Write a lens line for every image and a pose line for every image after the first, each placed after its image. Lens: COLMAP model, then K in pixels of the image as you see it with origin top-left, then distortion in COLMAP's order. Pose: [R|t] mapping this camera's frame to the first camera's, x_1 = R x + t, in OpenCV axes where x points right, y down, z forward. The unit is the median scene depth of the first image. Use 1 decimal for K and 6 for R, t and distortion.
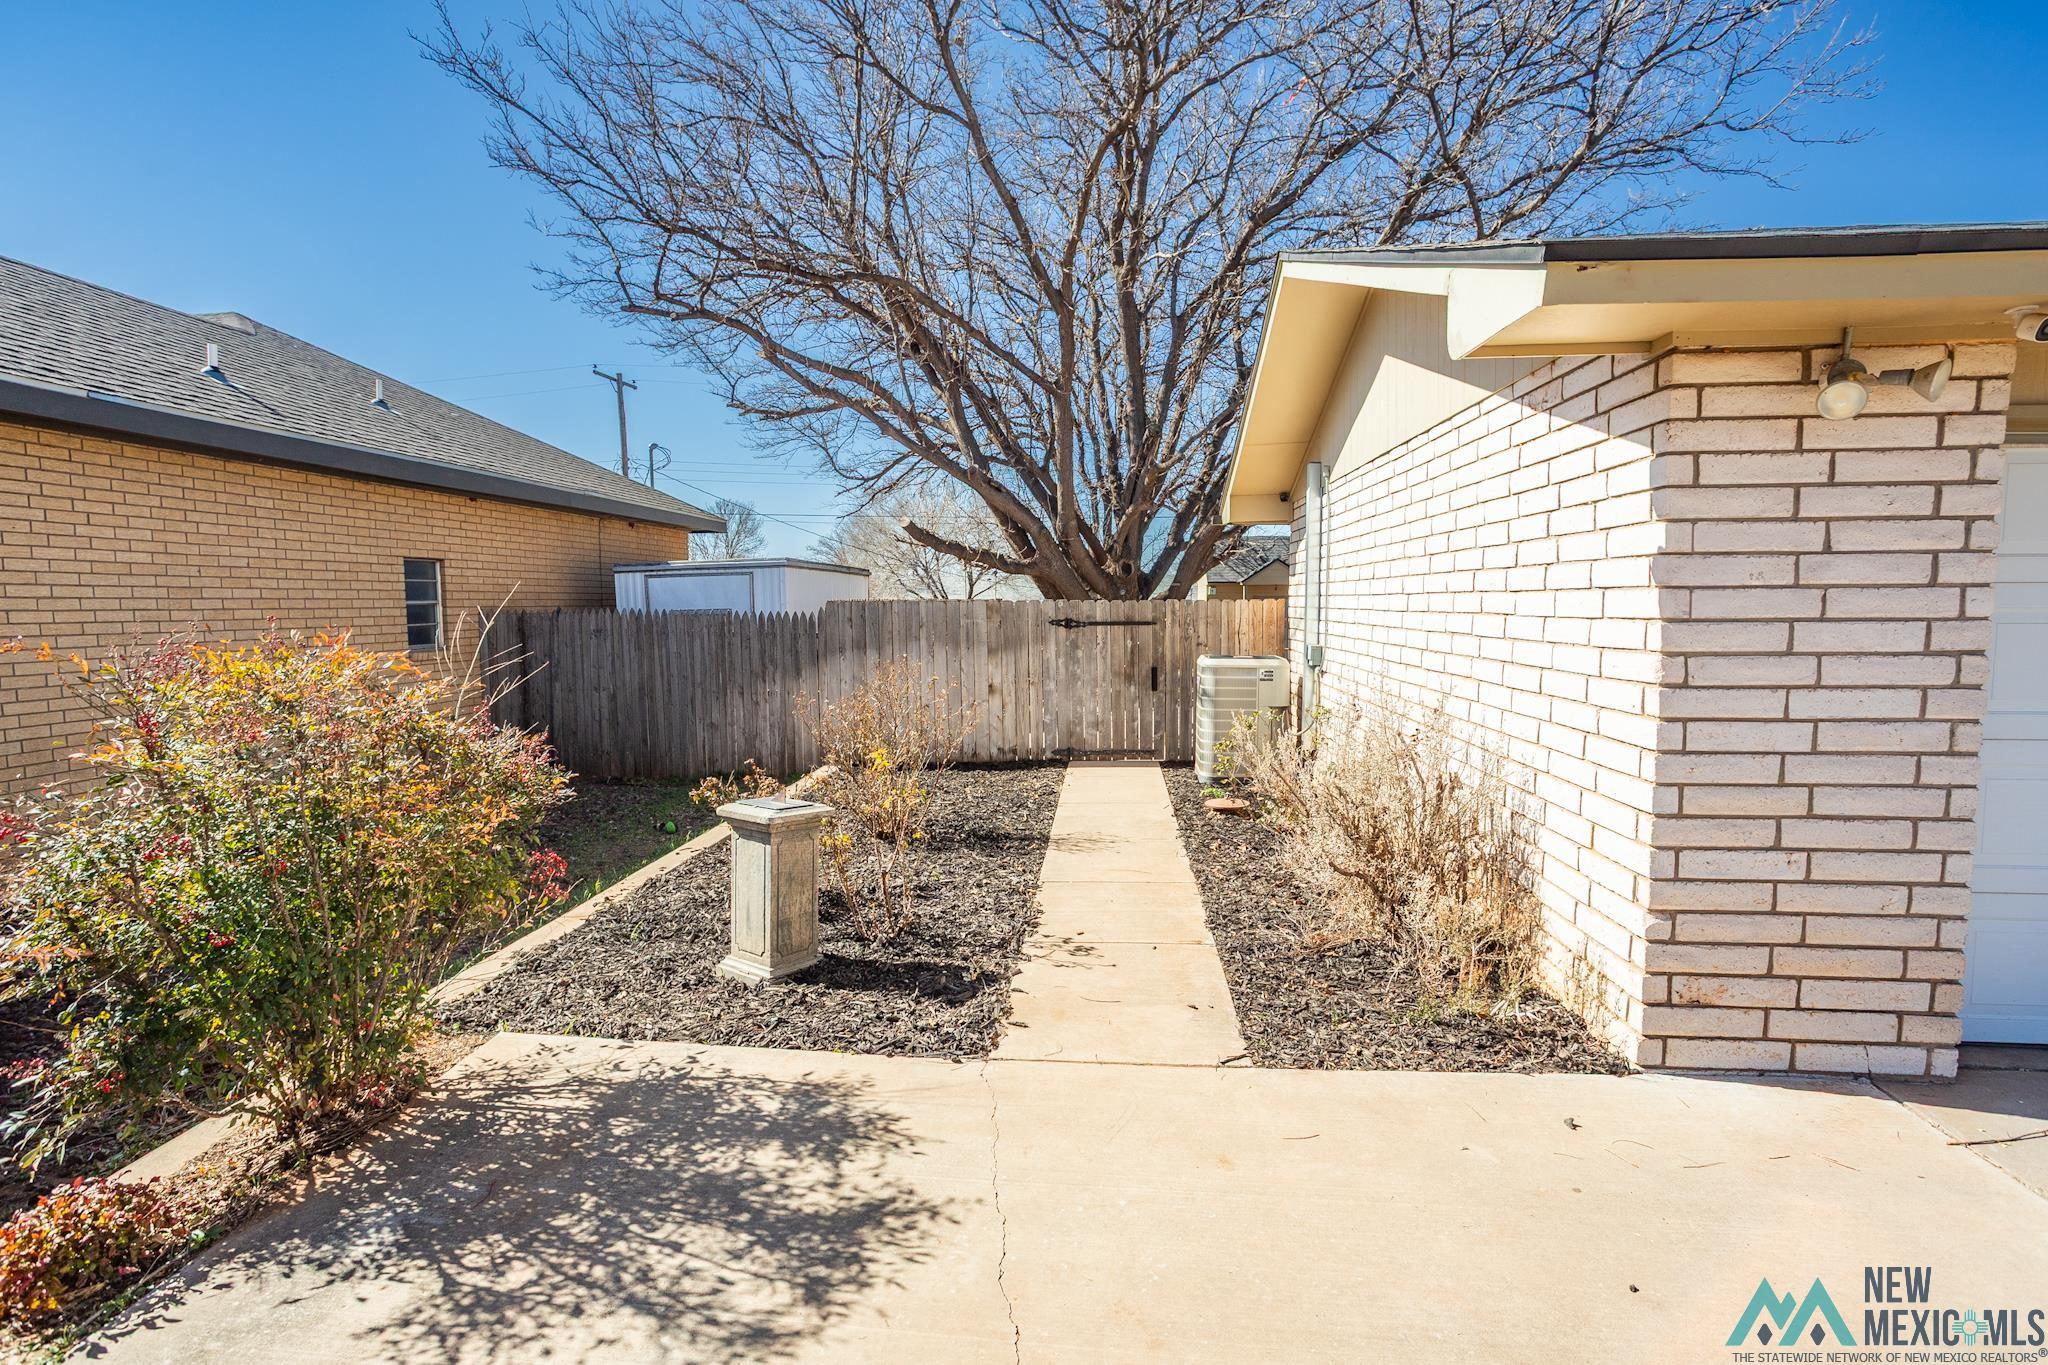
lens RADIAL K [[1017.1, 0, 1026.4], [0, 1017.1, 688.0], [0, 0, 1]] dist [-0.077363, 0.046659]
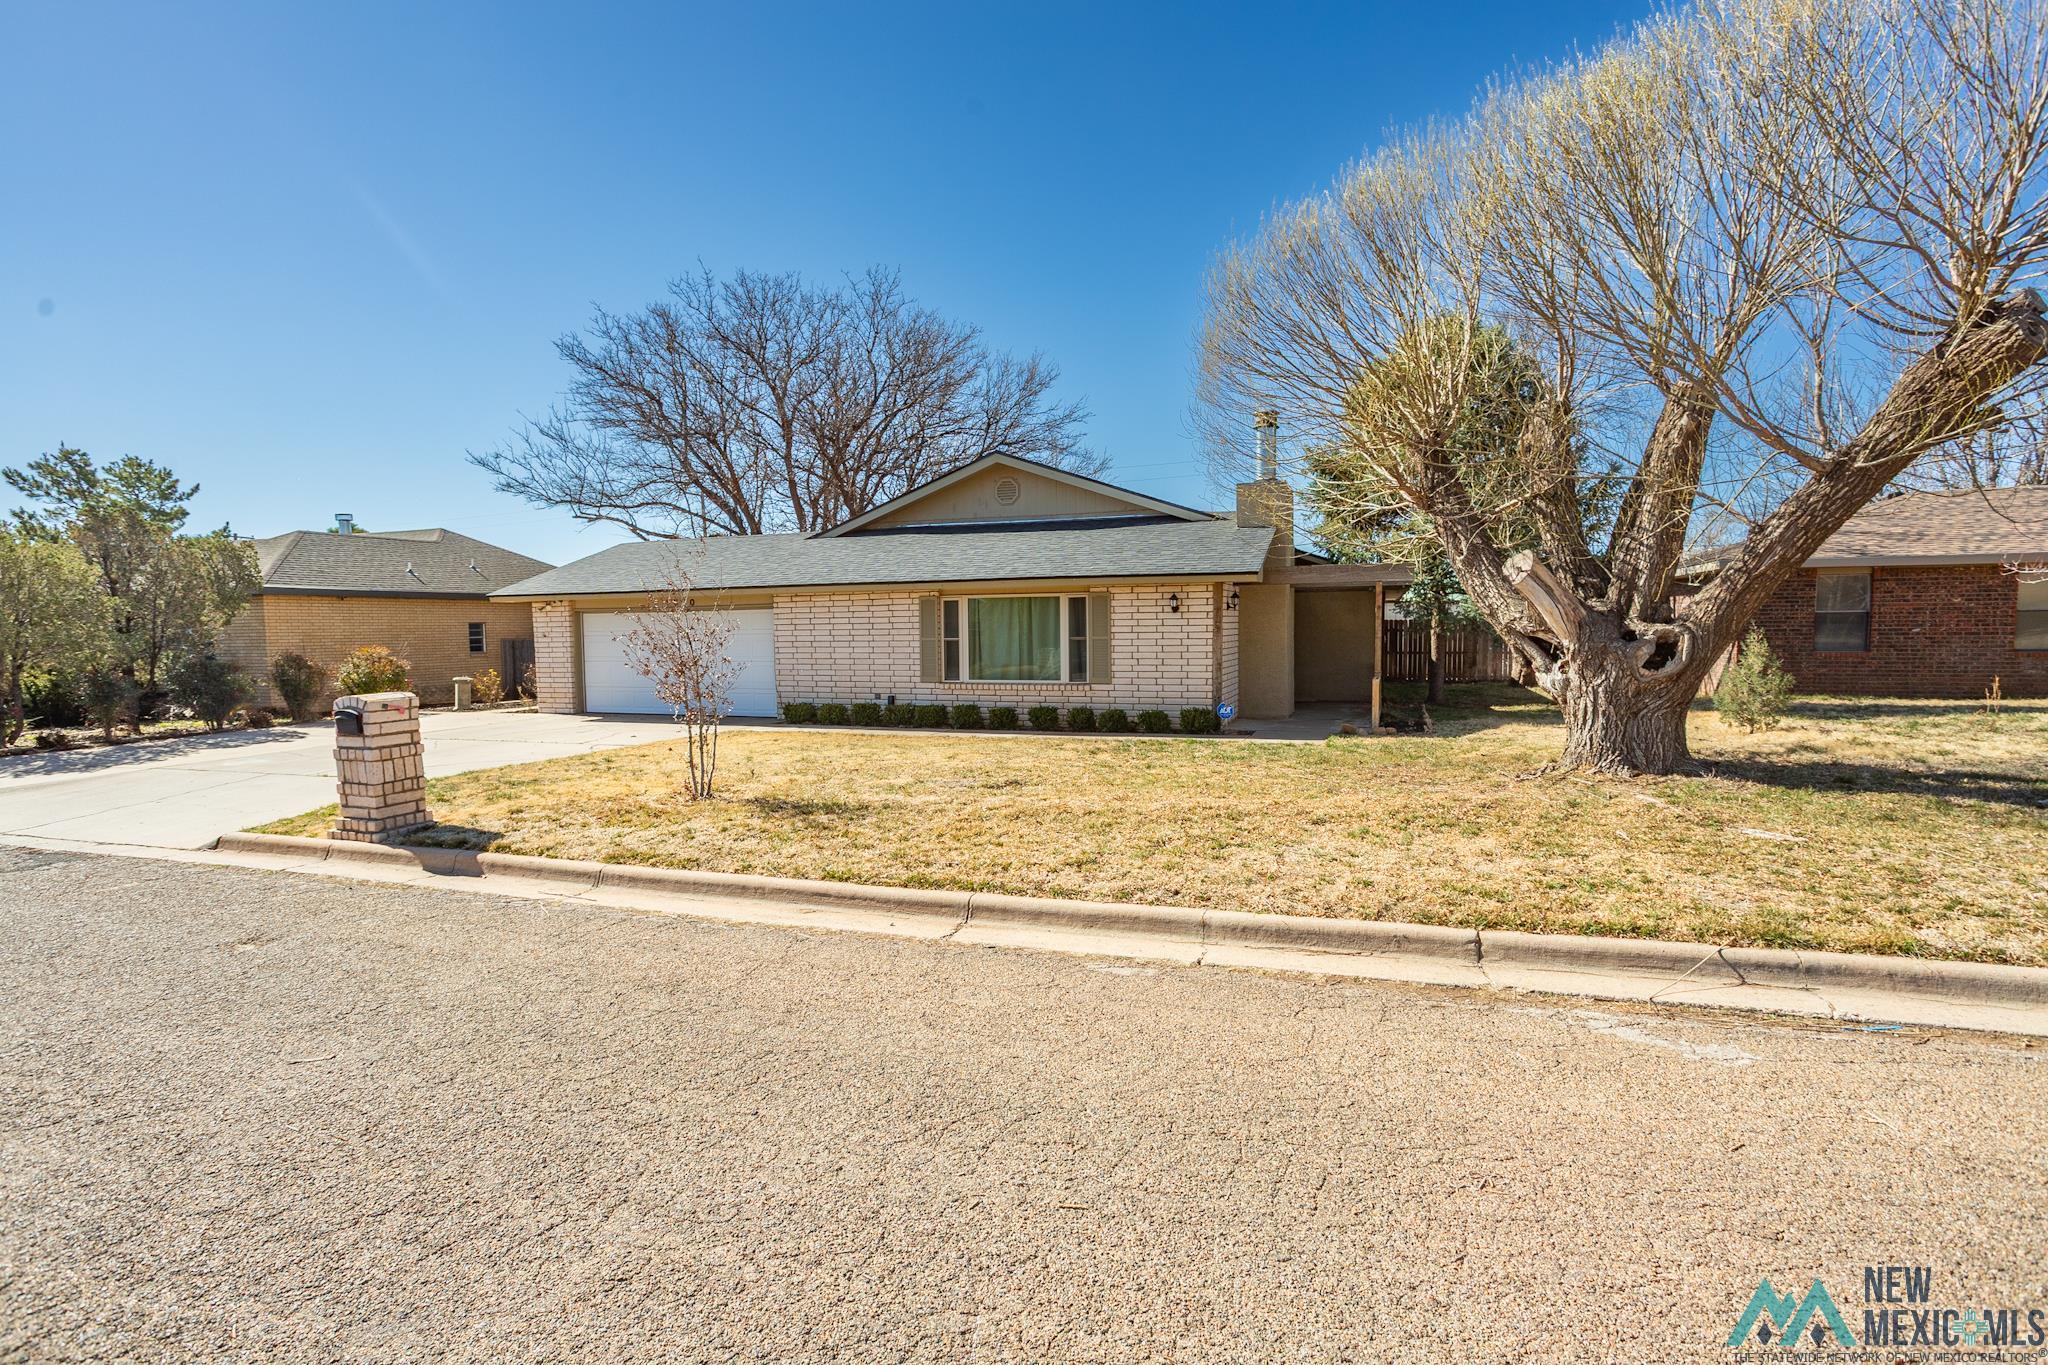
lens RADIAL K [[1017.1, 0, 1026.4], [0, 1017.1, 688.0], [0, 0, 1]] dist [-0.077363, 0.046659]
pose [[0.965739, 0.005881, -0.259450, 5.263591], [-0.010944, 0.999777, -0.018074, 0.304423], [0.259286, 0.020295, 0.965587, -4.346425]]
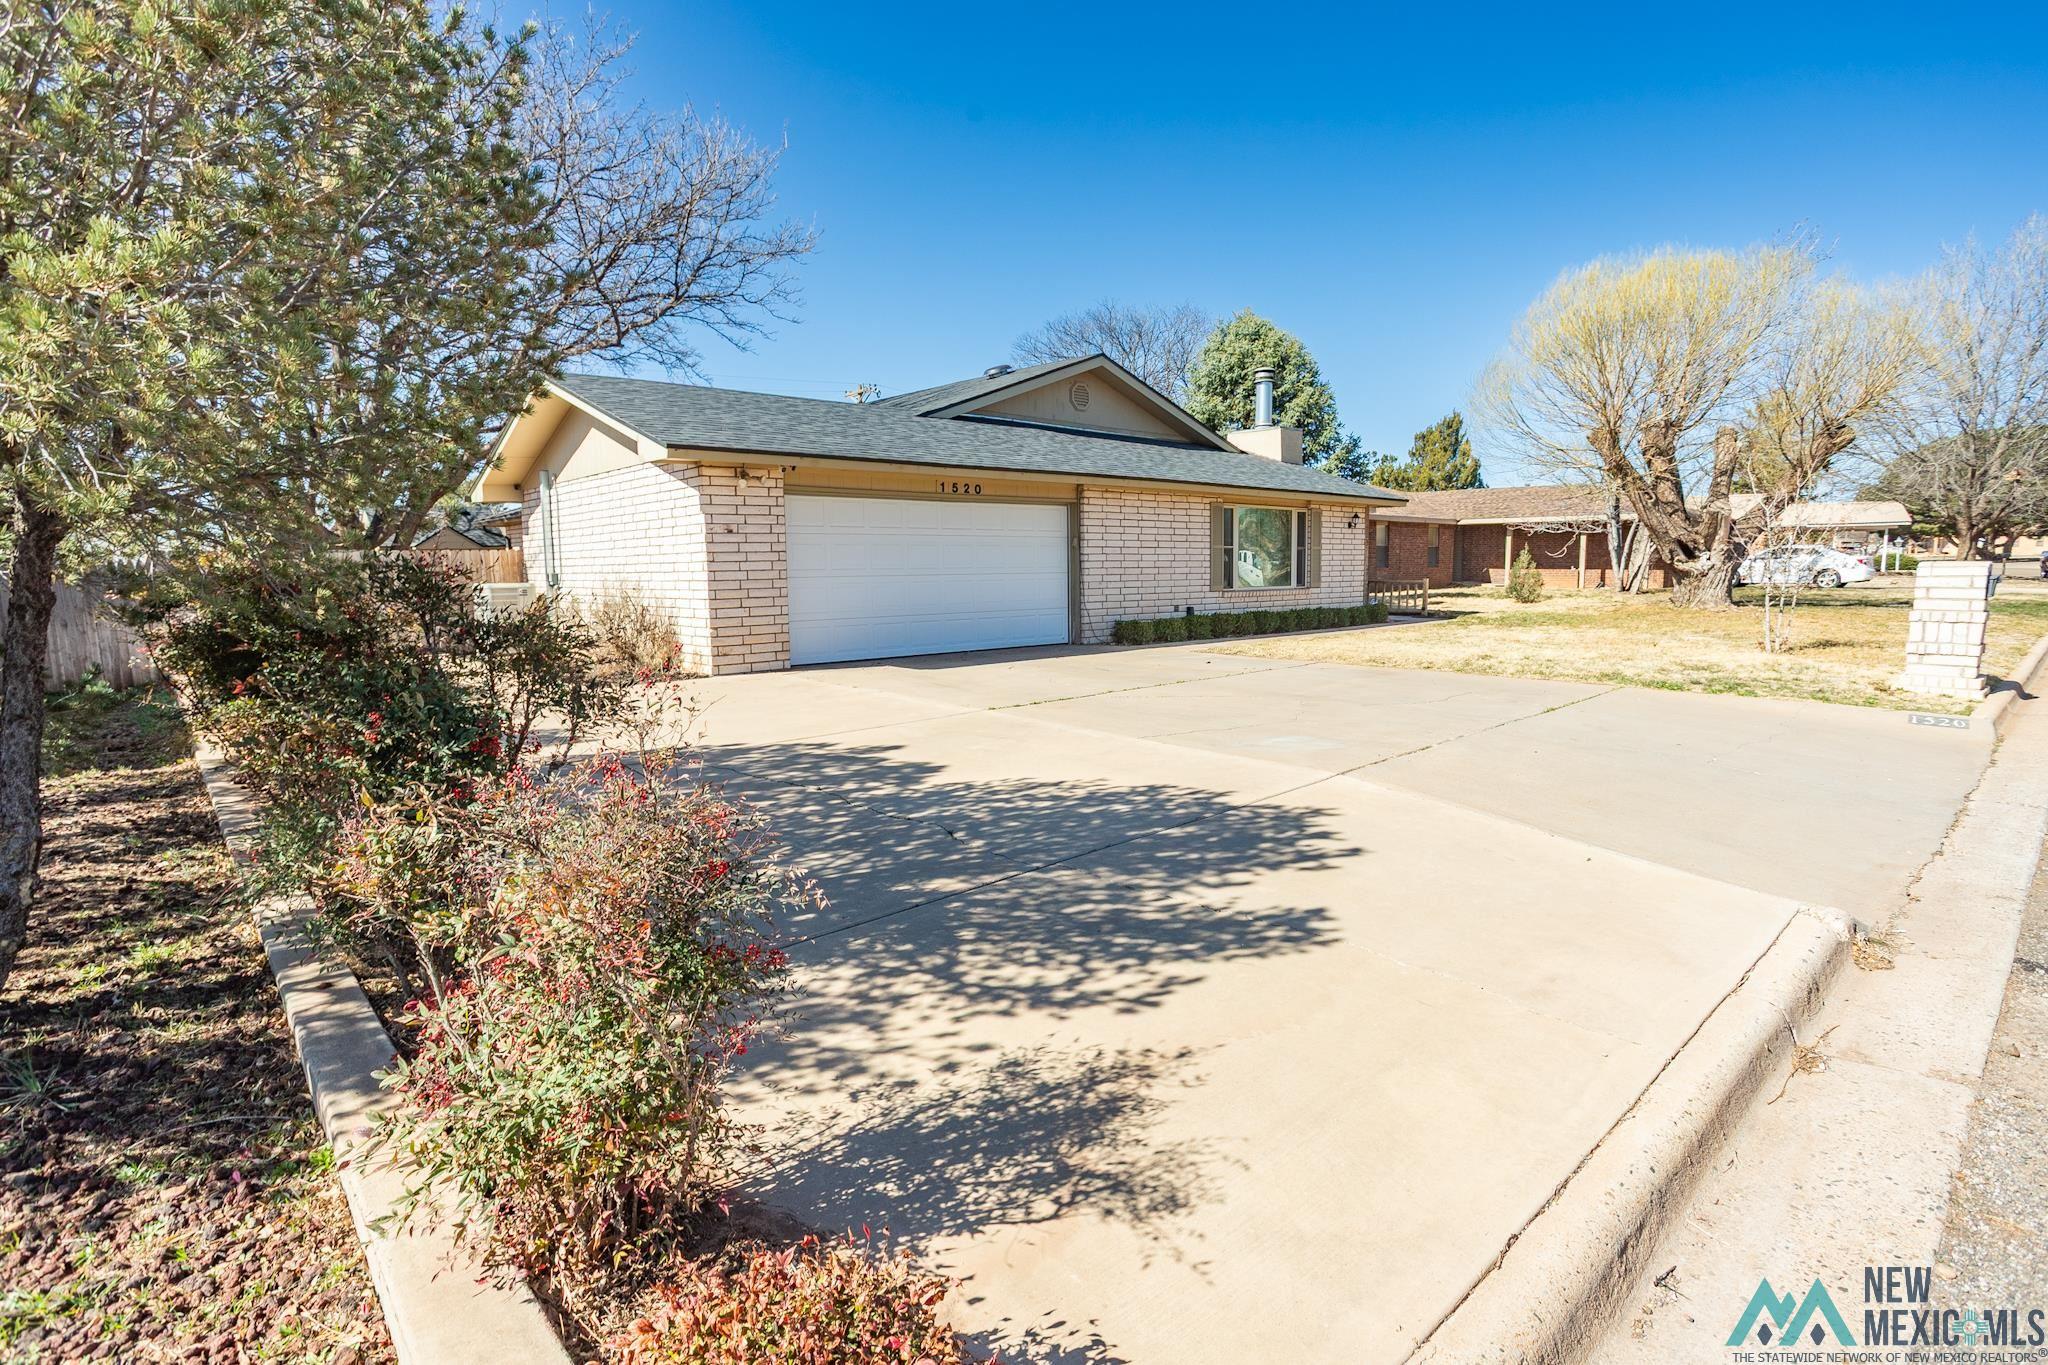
lens RADIAL K [[993.6, 0, 1024.0], [0, 993.6, 682.5], [0, 0, 1]] dist [-0.056016, 0.000434]
pose [[0.684894, -0.091039, 0.722933, -1.088458], [0.071048, 0.995780, 0.058089, 0.285291], [-0.725171, 0.011578, 0.688472, -2.088063]]
